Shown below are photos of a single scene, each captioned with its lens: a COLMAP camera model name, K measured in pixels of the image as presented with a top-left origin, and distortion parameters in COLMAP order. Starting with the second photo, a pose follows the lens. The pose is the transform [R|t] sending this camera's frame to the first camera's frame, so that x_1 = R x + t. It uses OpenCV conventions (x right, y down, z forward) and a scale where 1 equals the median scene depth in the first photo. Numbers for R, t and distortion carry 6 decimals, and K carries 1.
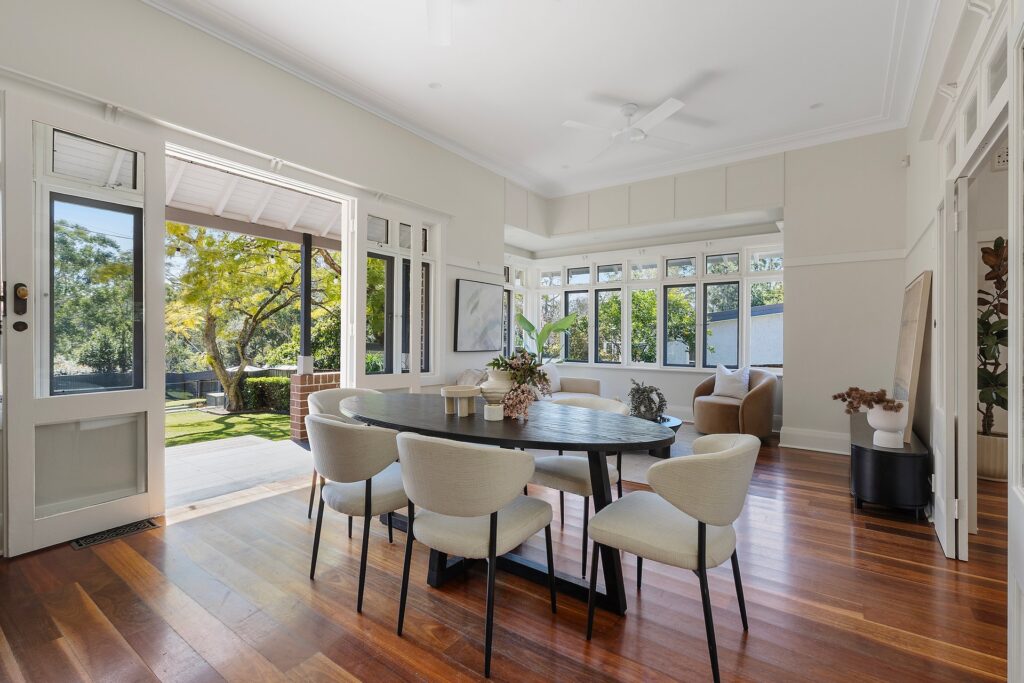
lens RADIAL K [[464.8, 0, 514.3], [0, 464.8, 338.0], [0, 0, 1]] dist [0.002683, 0.000187]
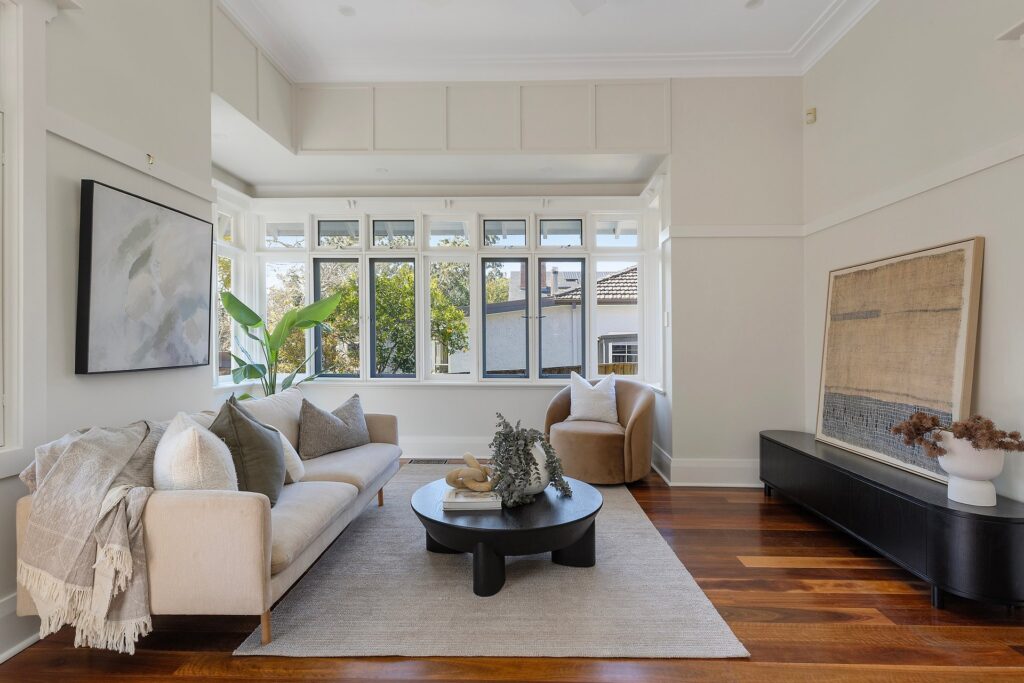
lens RADIAL K [[513.1, 0, 515.0], [0, 513.1, 343.6], [0, 0, 1]] dist [-0.001455, -0.000592]
pose [[0.821192, -0.011357, 0.570539, -0.055057], [0.006704, 0.999925, 0.010255, 0.002172], [-0.570613, -0.004596, 0.821206, 0.335857]]
